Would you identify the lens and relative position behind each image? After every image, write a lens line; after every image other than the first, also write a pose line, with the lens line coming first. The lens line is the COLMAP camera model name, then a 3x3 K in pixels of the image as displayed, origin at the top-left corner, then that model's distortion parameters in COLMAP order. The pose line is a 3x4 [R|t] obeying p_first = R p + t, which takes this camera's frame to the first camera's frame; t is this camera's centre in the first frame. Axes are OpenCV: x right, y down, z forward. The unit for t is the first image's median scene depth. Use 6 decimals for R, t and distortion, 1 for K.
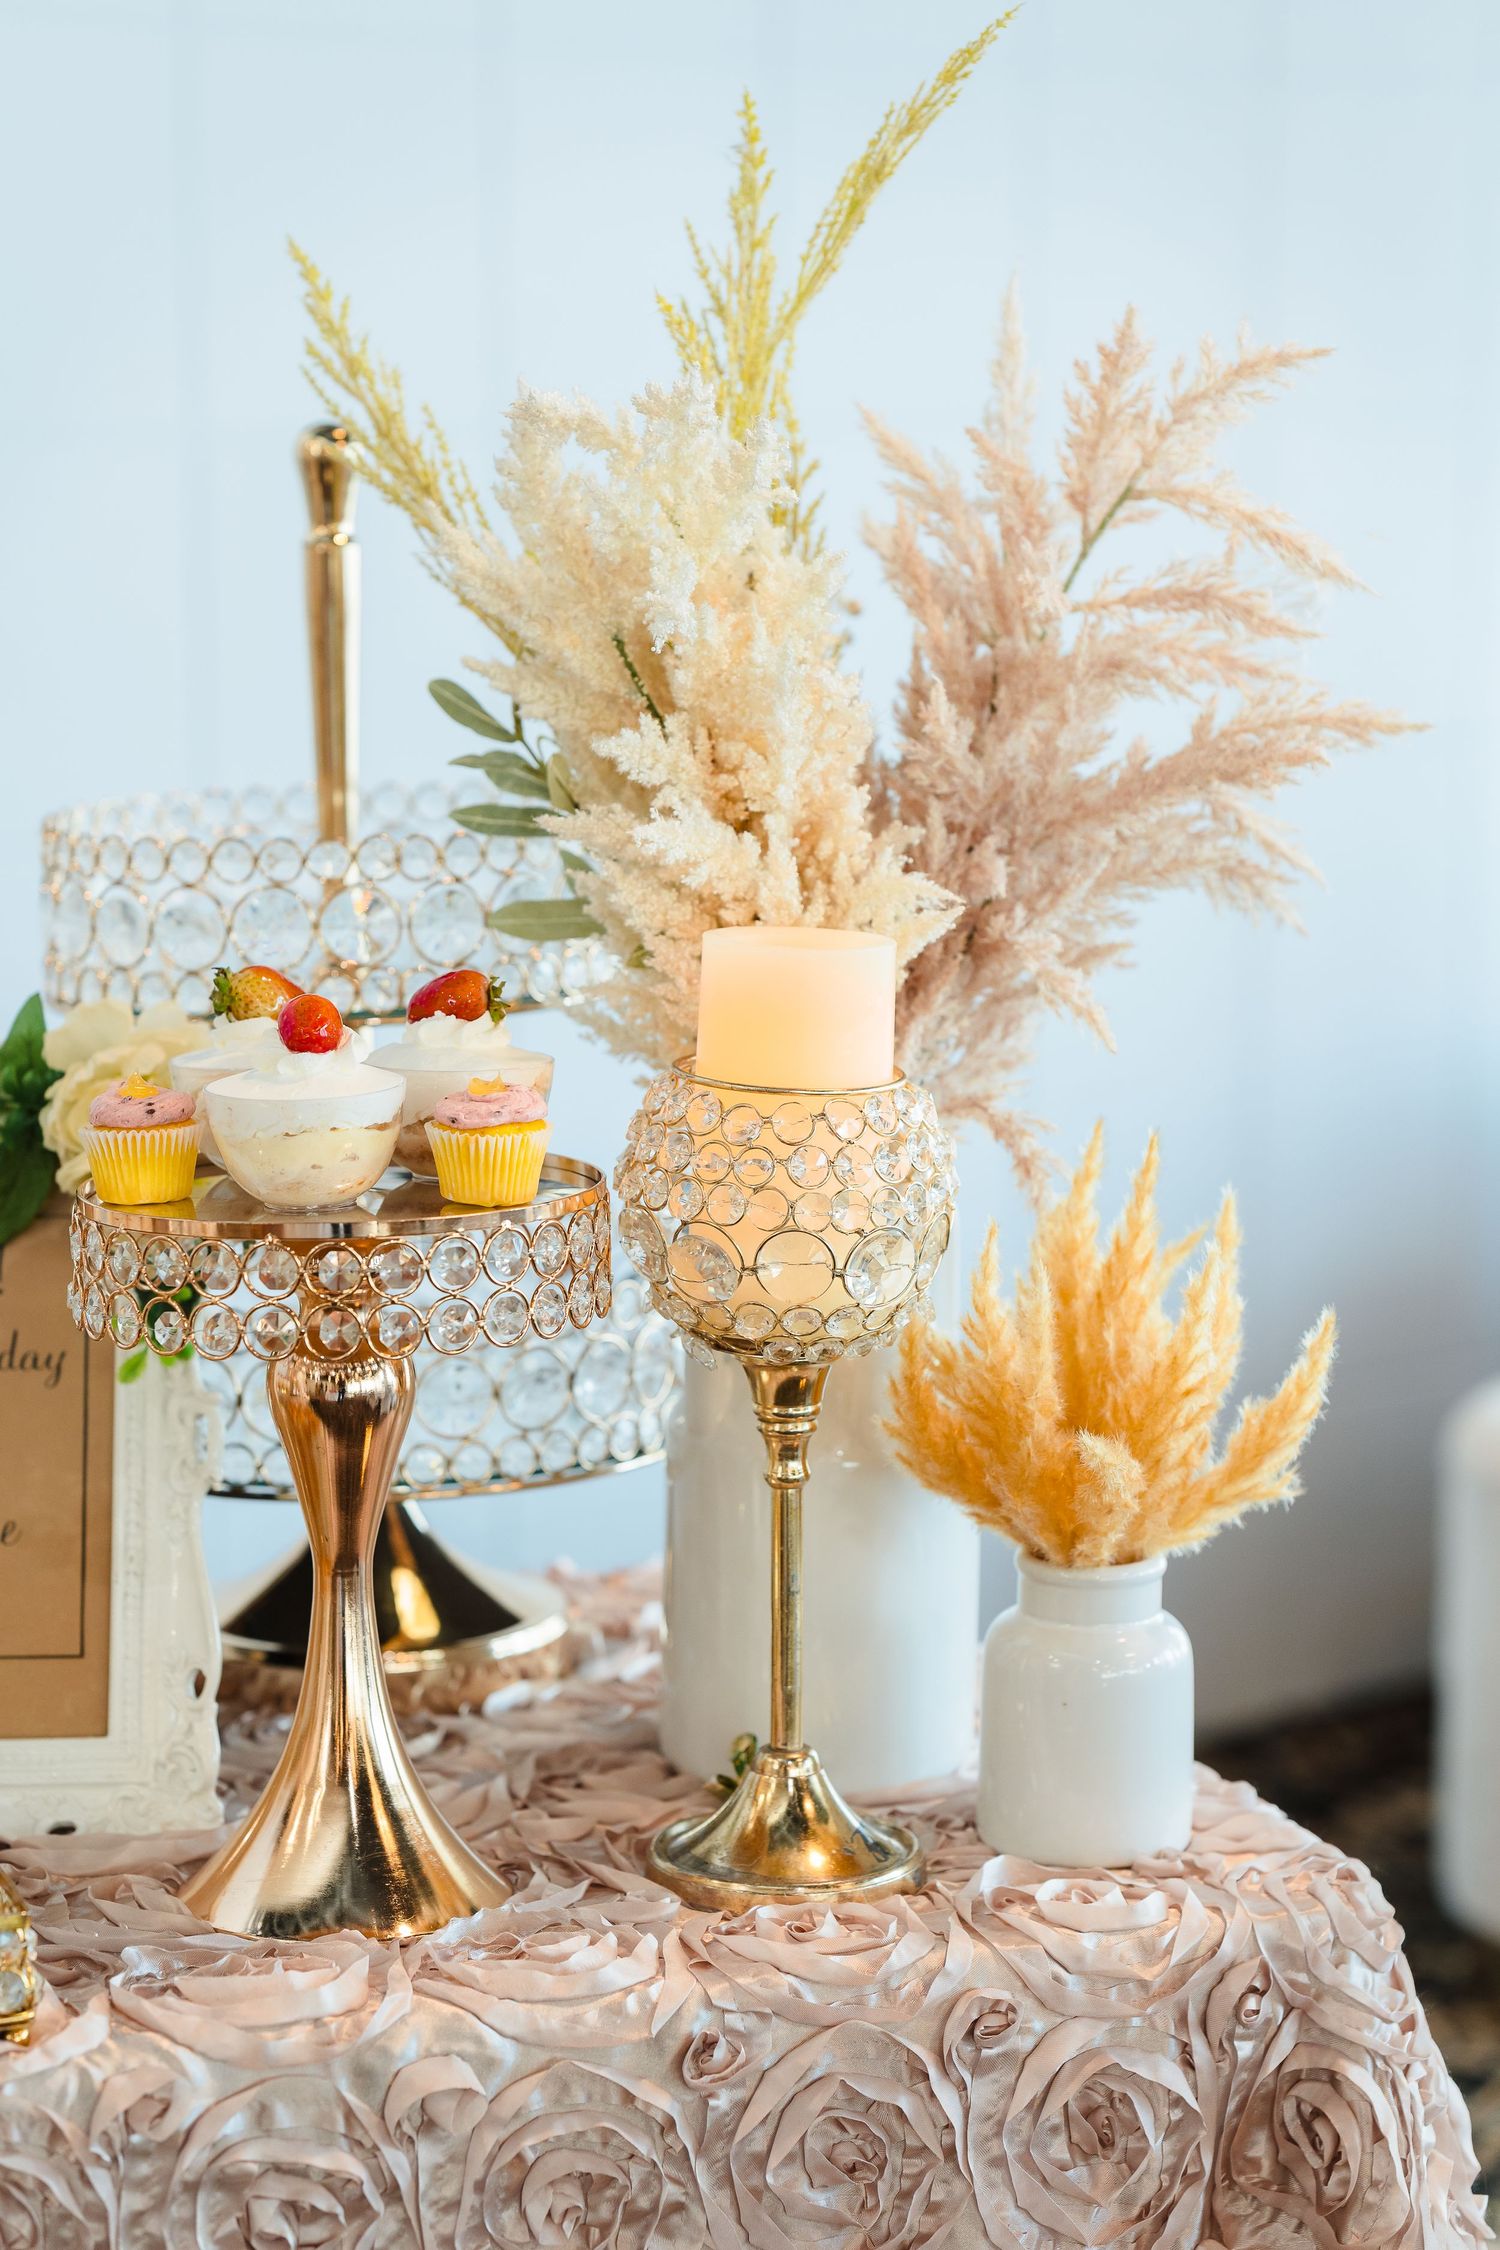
lens RADIAL K [[5645.7, 0, 751.3], [0, 5645.7, 1118.5], [0, 0, 1]] dist [0.093371, 0.000000]
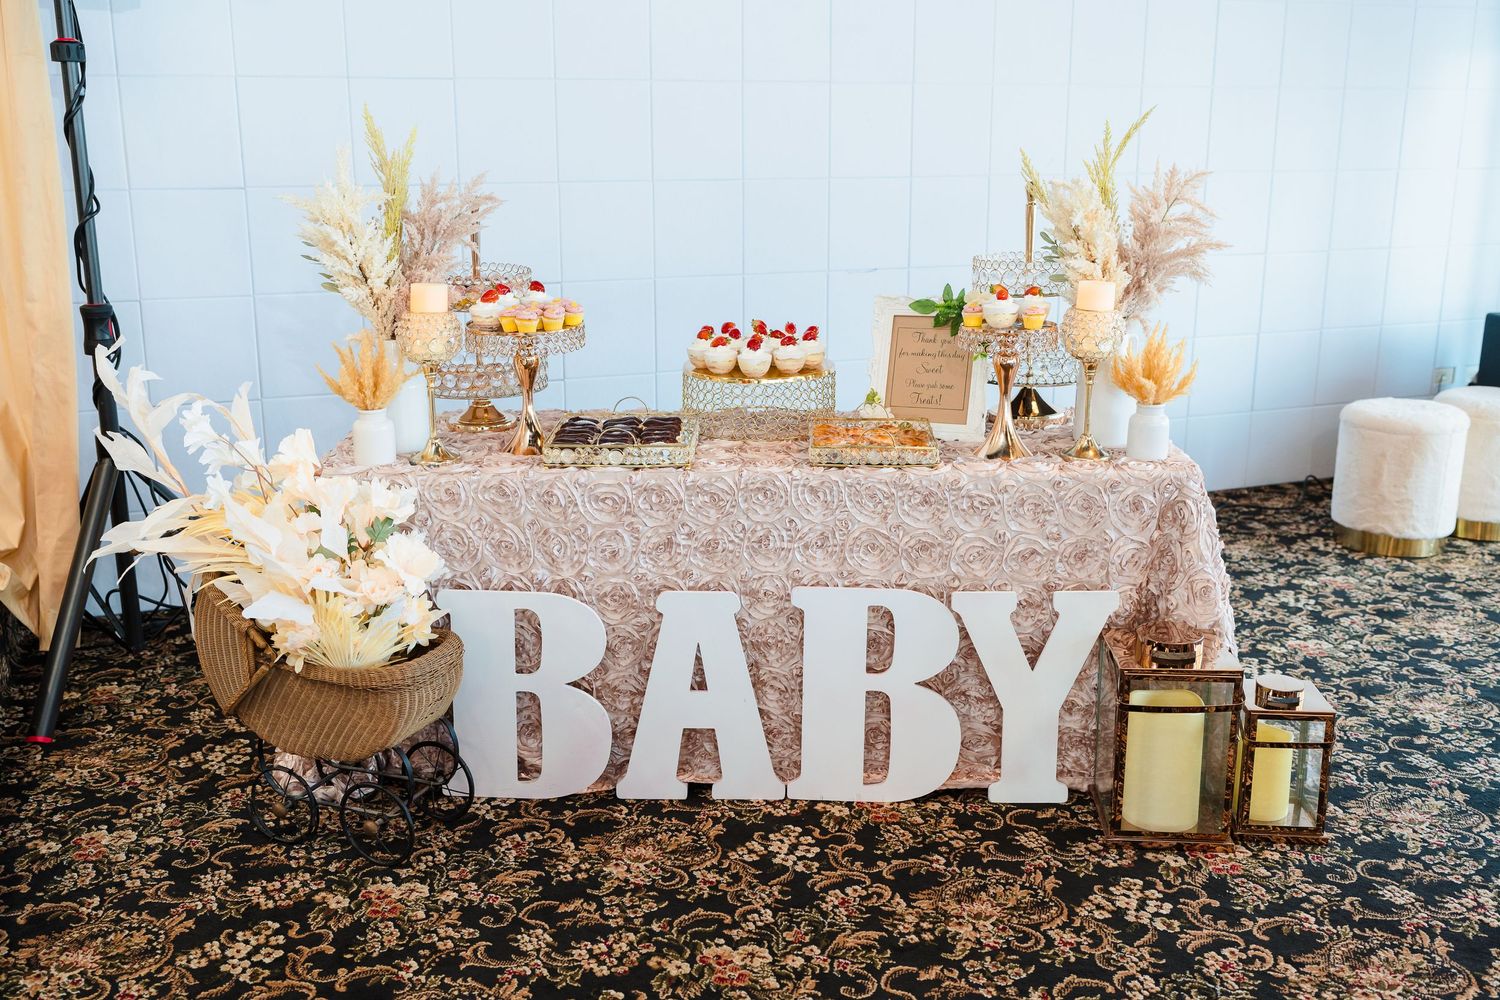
lens RADIAL K [[1485.3, 0, 752.0], [0, 1485.3, 502.5], [0, 0, 1]] dist [-0.015222, 0.000000]
pose [[0.927982, 0.087890, -0.362112, 0.230501], [-0.046552, 0.991516, 0.121359, 0.019212], [0.369707, -0.095762, 0.924200, -0.440288]]
